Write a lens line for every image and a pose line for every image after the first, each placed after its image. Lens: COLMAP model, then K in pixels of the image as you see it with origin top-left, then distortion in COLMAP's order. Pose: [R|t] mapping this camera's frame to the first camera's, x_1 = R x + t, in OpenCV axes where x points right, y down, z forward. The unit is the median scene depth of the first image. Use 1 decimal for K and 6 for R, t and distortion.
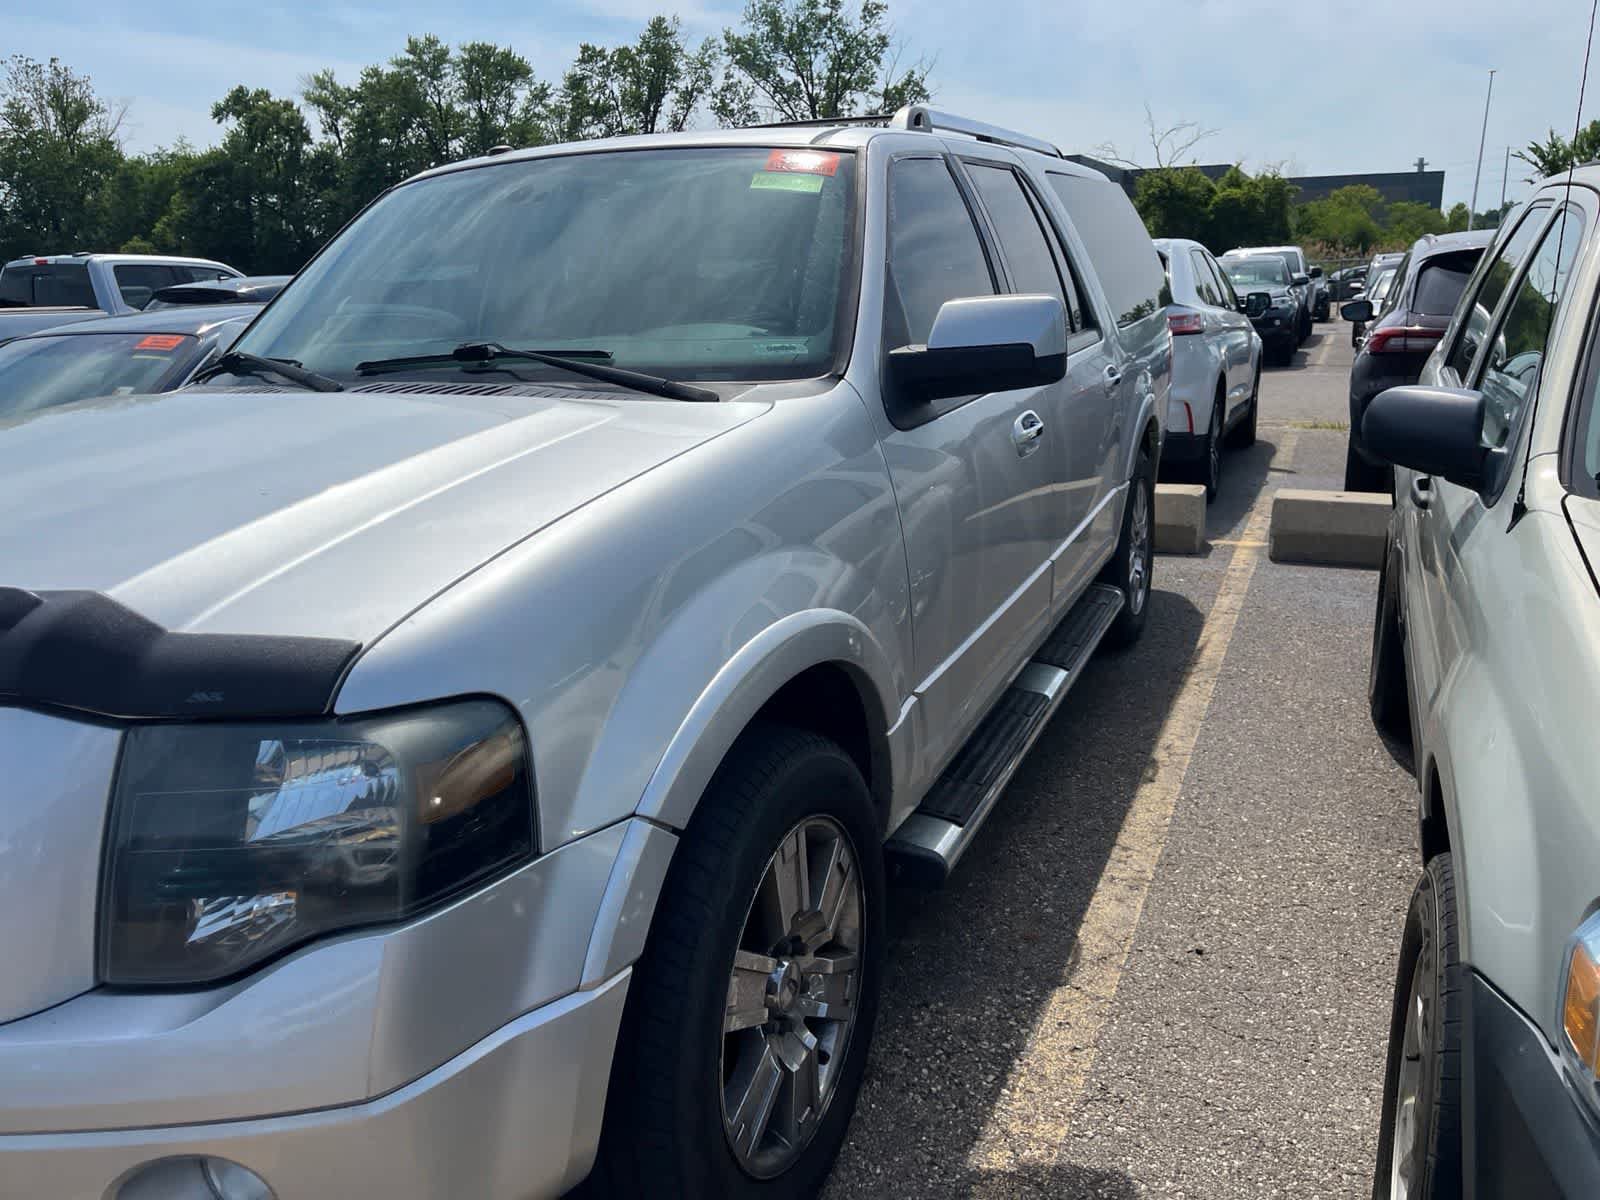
lens RADIAL K [[1207.0, 0, 814.3], [0, 1207.0, 599.5], [0, 0, 1]] dist [0.056760, -0.082913]
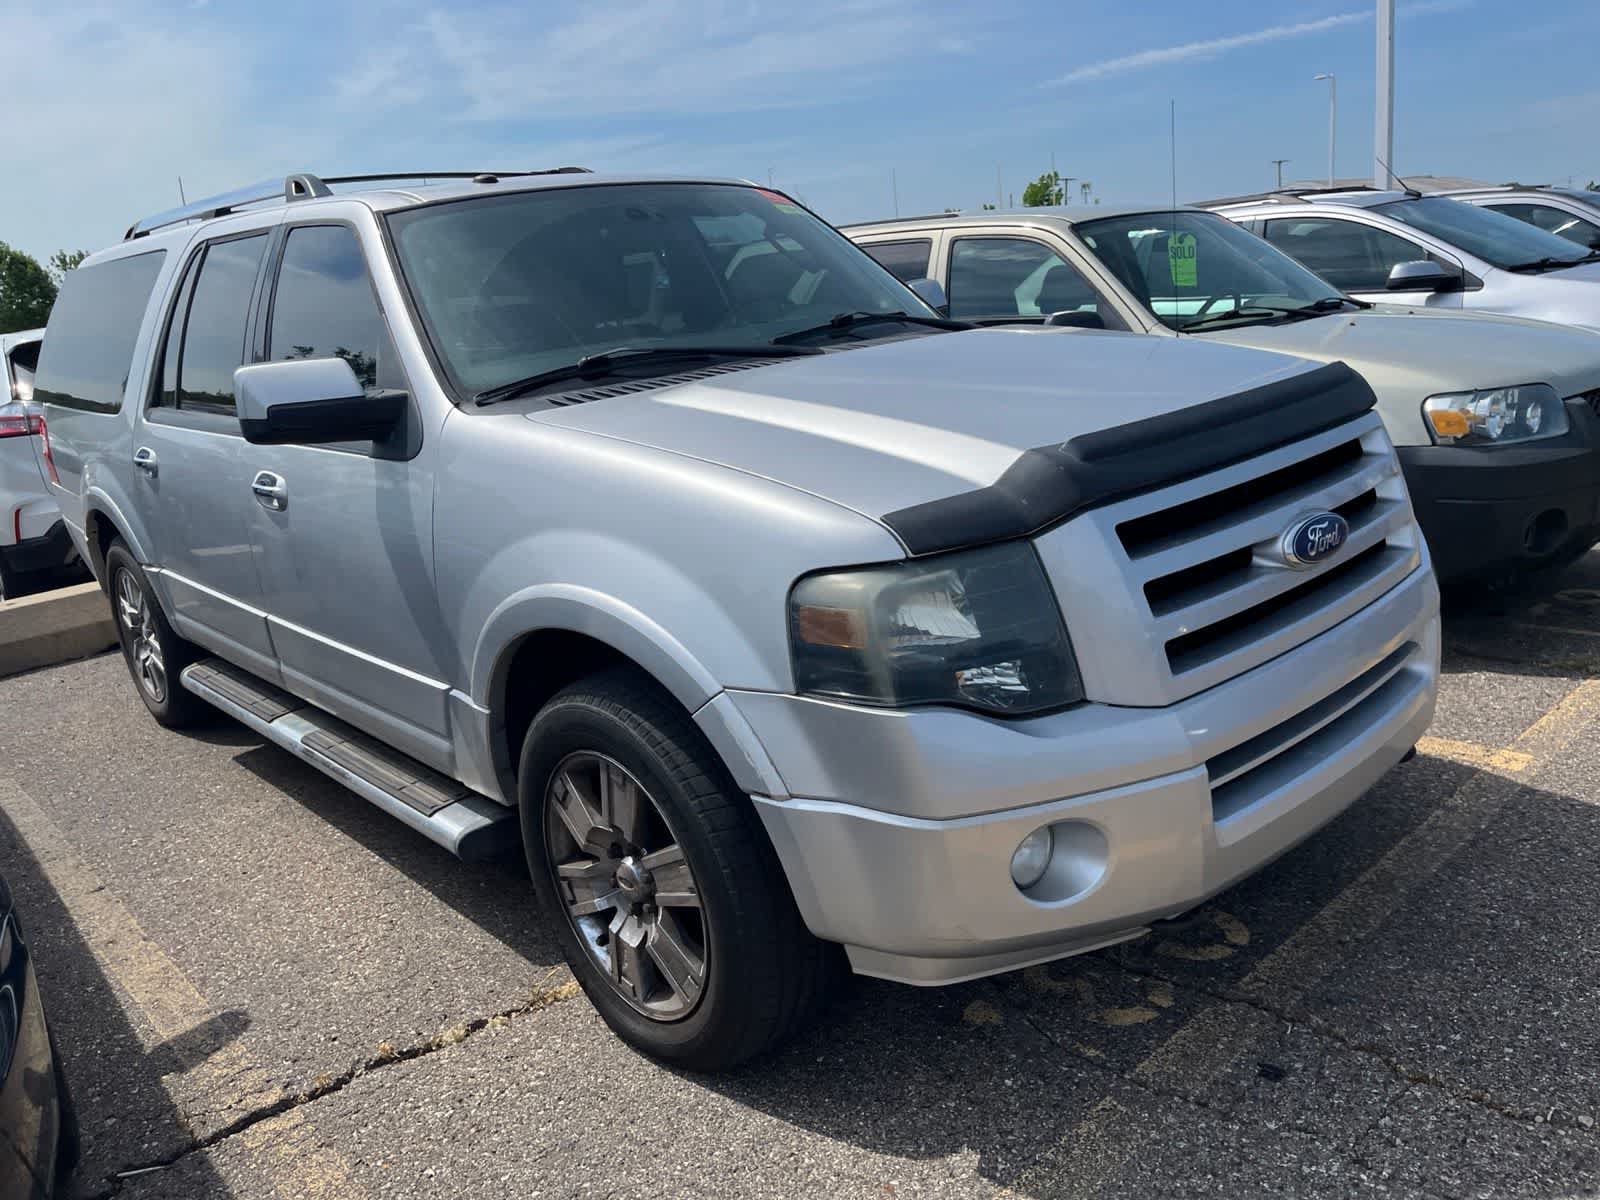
lens RADIAL K [[1207.0, 0, 792.2], [0, 1207.0, 606.9], [0, 0, 1]] dist [0.056760, -0.082913]
pose [[0.419040, -0.244339, 0.874474, -0.631593], [0.317468, 0.941749, 0.111009, -0.029898], [-0.850659, 0.231100, 0.472200, 0.200837]]
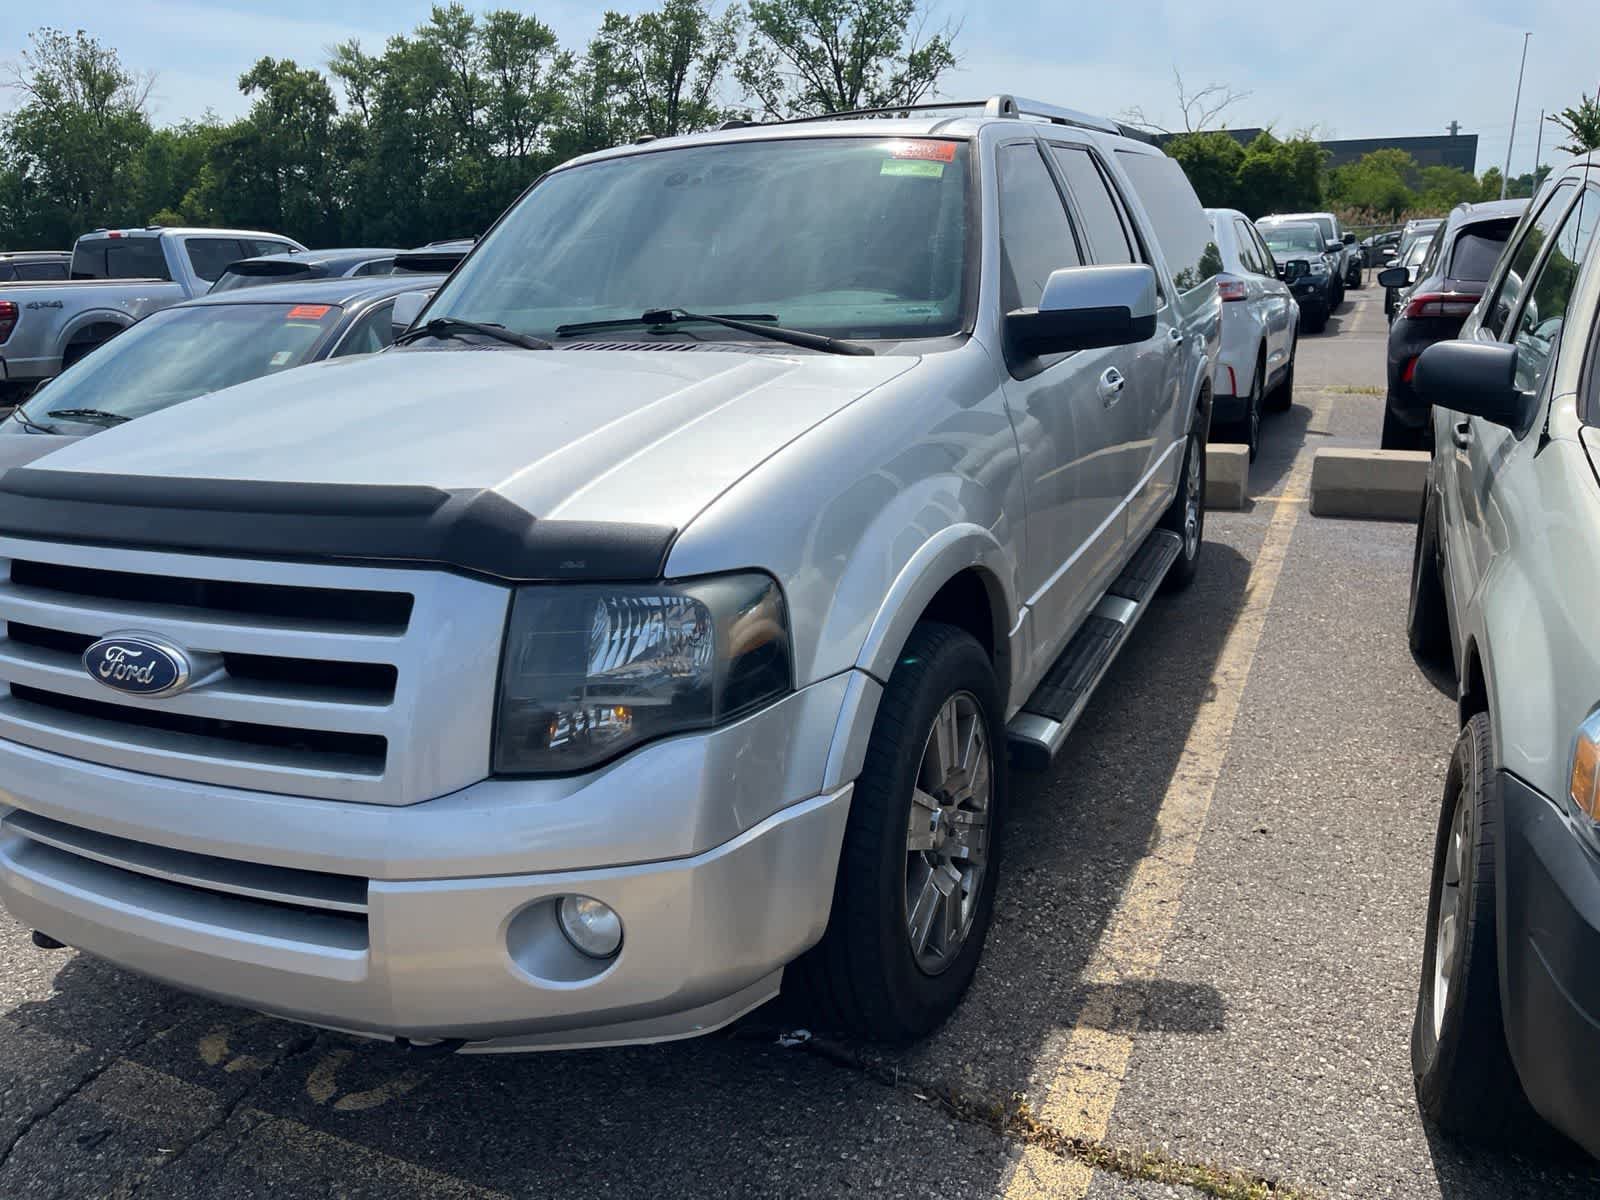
lens RADIAL K [[1207.0, 0, 805.8], [0, 1207.0, 599.2], [0, 0, 1]] dist [0.056760, -0.082913]
pose [[0.999722, 0.002190, -0.023468, -0.044170], [-0.001634, 0.999719, 0.023663, 0.018581], [0.023513, -0.023619, 0.999444, -0.079354]]
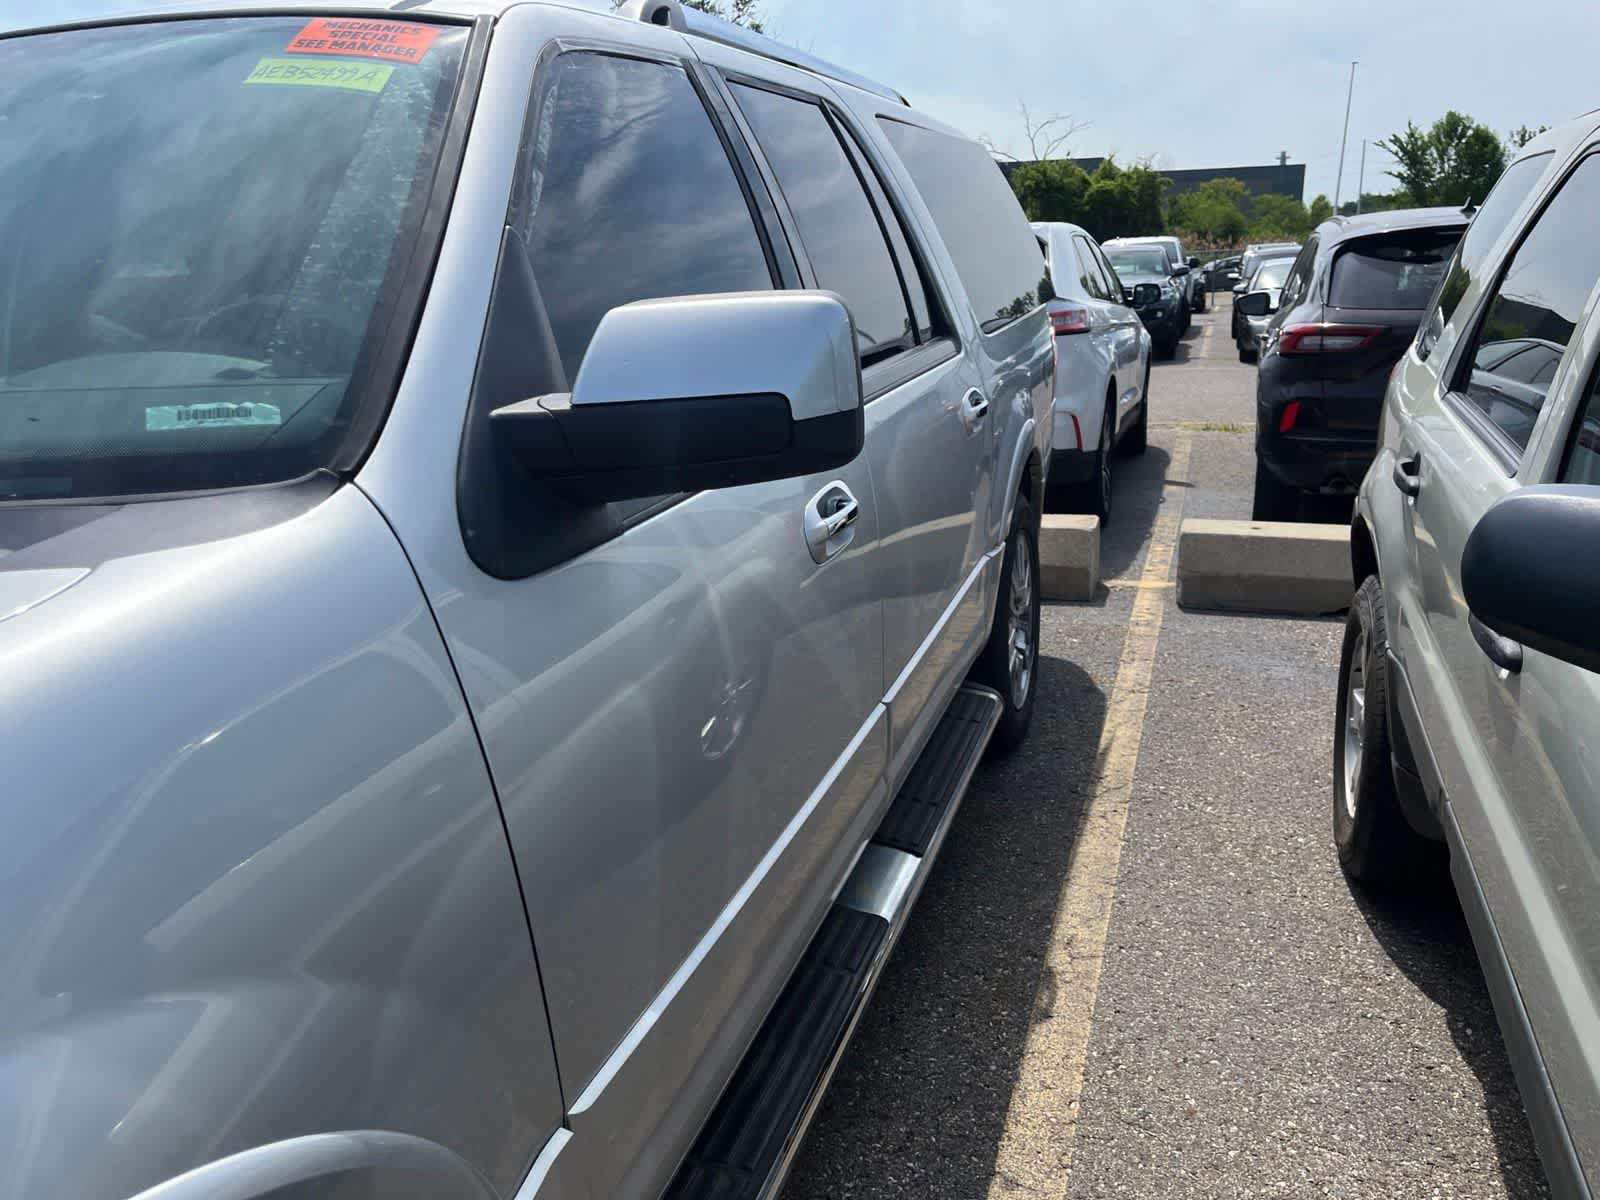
lens RADIAL K [[1207.0, 0, 818.3], [0, 1207.0, 598.5], [0, 0, 1]] dist [0.056760, -0.082913]
pose [[0.995501, -0.030185, 0.089816, 0.061185], [0.029783, 0.999539, 0.005814, -0.054513], [-0.089950, -0.003112, 0.995941, 0.214010]]
